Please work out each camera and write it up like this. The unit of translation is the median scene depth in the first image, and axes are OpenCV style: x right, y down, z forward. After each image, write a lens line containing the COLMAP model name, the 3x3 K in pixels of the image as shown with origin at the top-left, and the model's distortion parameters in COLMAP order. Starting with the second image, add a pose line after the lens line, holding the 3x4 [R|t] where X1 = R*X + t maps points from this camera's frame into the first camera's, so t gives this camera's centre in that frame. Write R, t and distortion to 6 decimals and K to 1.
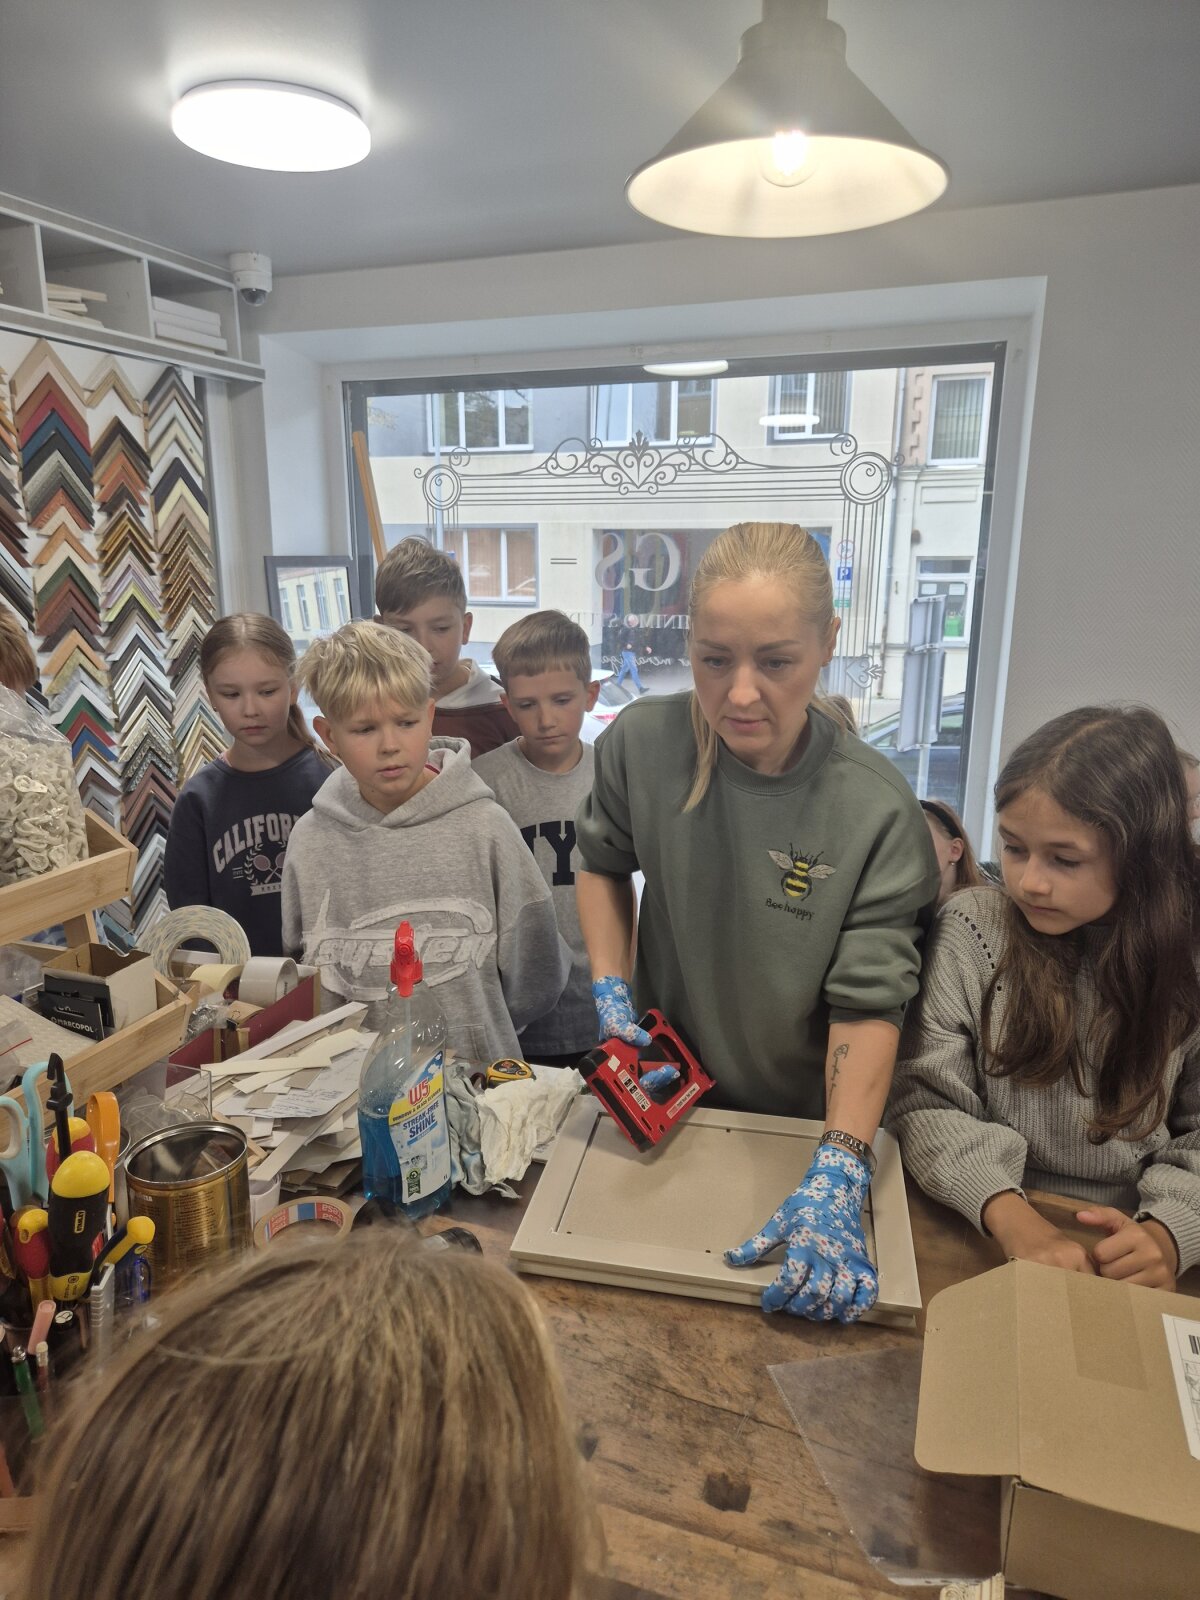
lens RADIAL K [[1064.4, 0, 600.0], [0, 1064.4, 800.0], [0, 0, 1]] dist [0.003417, 0.001513]
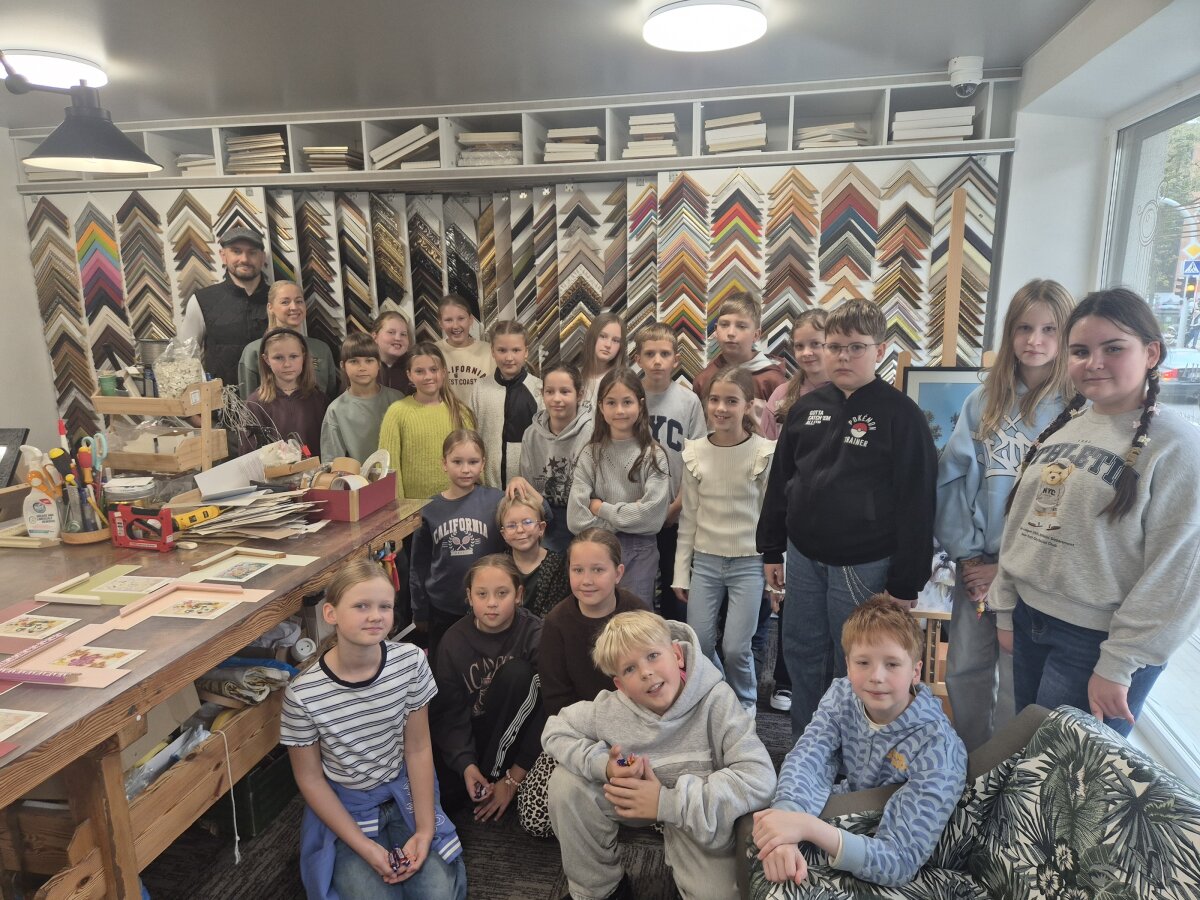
lens RADIAL K [[798.3, 0, 600.0], [0, 798.3, 450.0], [0, 0, 1]] dist [0.003417, 0.001513]
pose [[0.169081, 0.122251, -0.977991, 0.582765], [-0.218882, 0.972156, 0.083680, -0.029305], [0.960990, 0.199916, 0.191132, 0.456097]]
